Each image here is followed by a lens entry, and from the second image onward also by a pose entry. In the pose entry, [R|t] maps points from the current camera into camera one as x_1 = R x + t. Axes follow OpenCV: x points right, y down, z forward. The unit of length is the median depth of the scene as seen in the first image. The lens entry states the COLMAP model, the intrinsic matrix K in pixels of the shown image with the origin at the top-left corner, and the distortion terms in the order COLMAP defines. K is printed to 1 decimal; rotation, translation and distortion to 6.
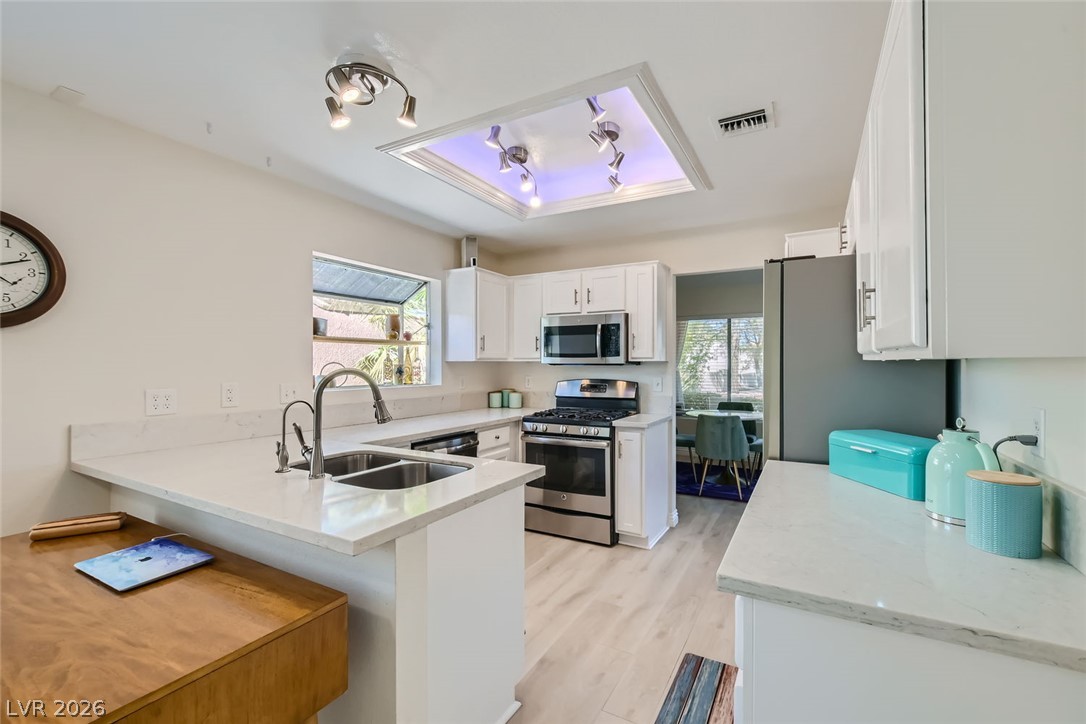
lens RADIAL K [[469.4, 0, 541.4], [0, 469.4, 365.1], [0, 0, 1]] dist [-0.000037, -0.001822]
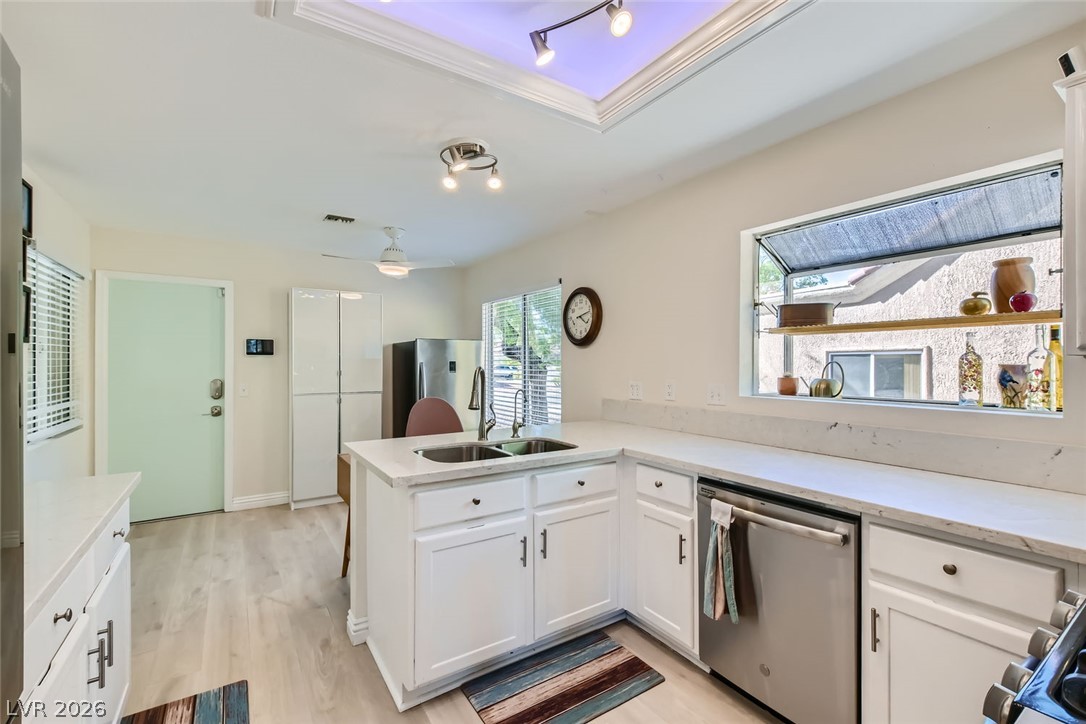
lens RADIAL K [[469.4, 0, 552.8], [0, 469.4, 363.9], [0, 0, 1]] dist [-0.000037, -0.001822]
pose [[-0.437977, -0.000632, -0.898986, 0.402419], [-0.002496, 0.999997, 0.000514, -0.000491], [0.898983, 0.002469, -0.437977, 0.988483]]
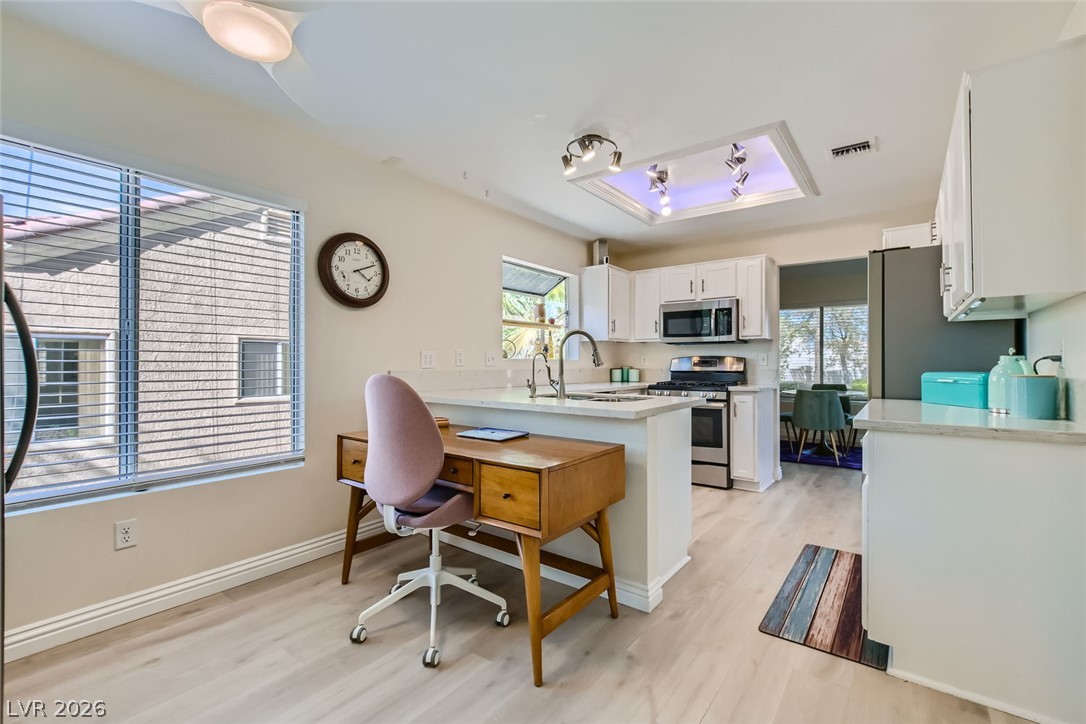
lens RADIAL K [[469.4, 0, 541.1], [0, 469.4, 361.0], [0, 0, 1]] dist [-0.000037, -0.001822]
pose [[0.990180, -0.000186, -0.139802, -0.174856], [-0.000592, 0.999985, -0.005525, 0.065230], [0.139800, 0.005553, 0.990164, -0.302523]]
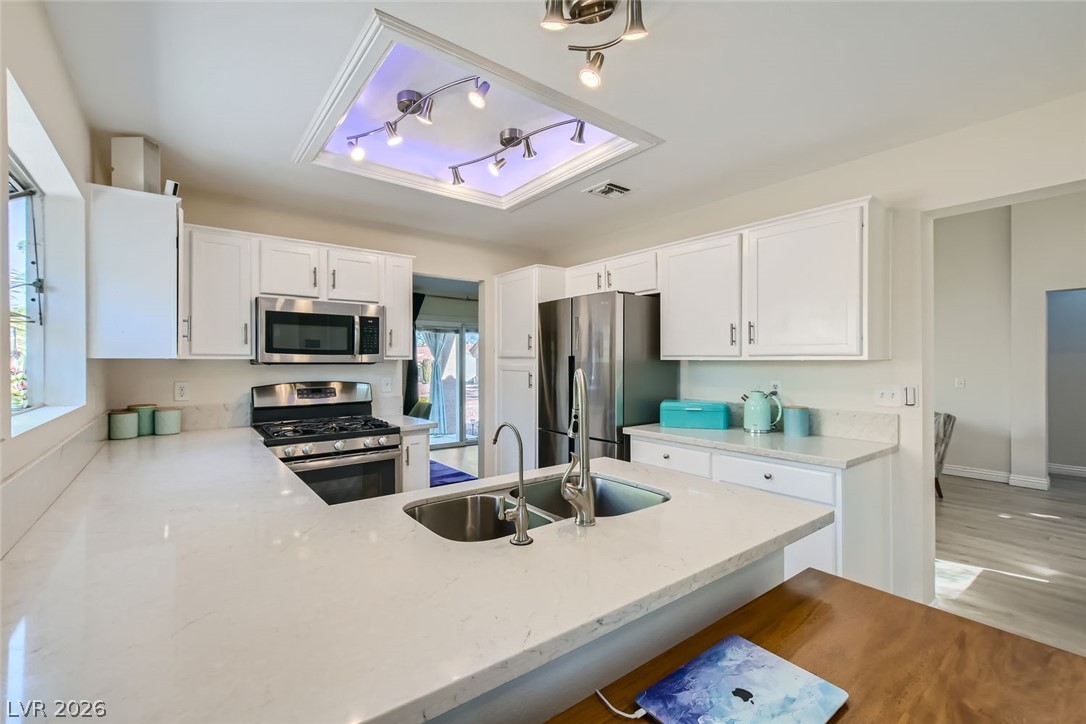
lens RADIAL K [[469.4, 0, 557.0], [0, 469.4, 362.5], [0, 0, 1]] dist [-0.000037, -0.001822]
pose [[0.373020, -0.000601, 0.927823, -0.627680], [0.000564, 1.000000, 0.000421, -0.004062], [-0.927823, 0.000366, 0.373020, 0.420067]]
